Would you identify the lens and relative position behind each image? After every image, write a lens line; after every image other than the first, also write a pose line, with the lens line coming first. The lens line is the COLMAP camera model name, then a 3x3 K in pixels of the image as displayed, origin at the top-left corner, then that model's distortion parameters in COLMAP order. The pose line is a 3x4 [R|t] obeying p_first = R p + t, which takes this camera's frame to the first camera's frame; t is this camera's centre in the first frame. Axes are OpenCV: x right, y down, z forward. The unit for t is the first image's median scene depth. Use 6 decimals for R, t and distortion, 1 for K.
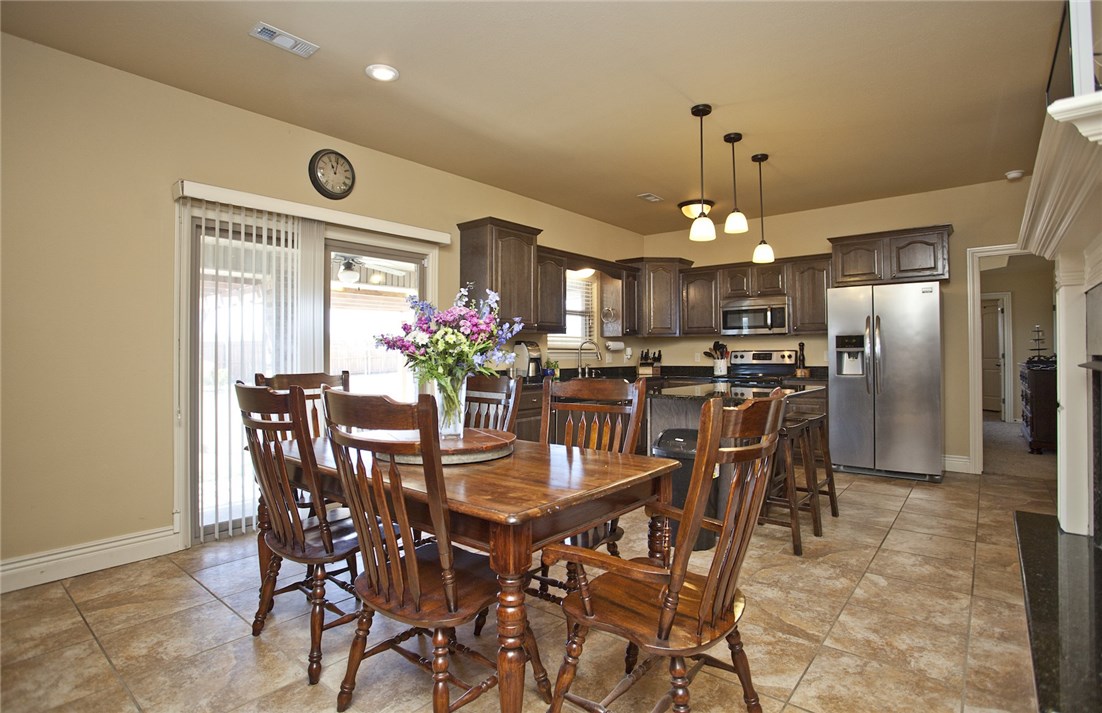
lens RADIAL K [[545.9, 0, 551.0], [0, 545.9, 356.5], [0, 0, 1]] dist [-0.000908, -0.000061]
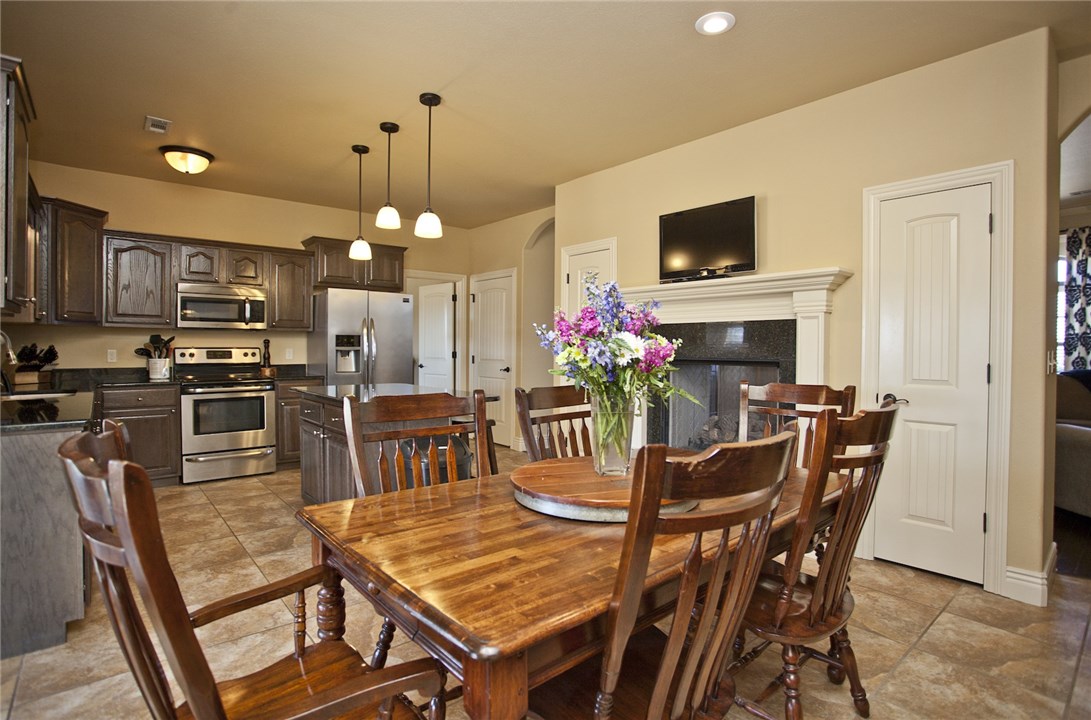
lens RADIAL K [[547.9, 0, 549.0], [0, 547.9, 351.0], [0, 0, 1]] dist [-0.000950, -0.000242]
pose [[0.168167, 0.001757, 0.985757, -0.384833], [-0.000001, 0.999998, -0.001782, -0.004435], [-0.985759, 0.000298, 0.168167, 0.376284]]
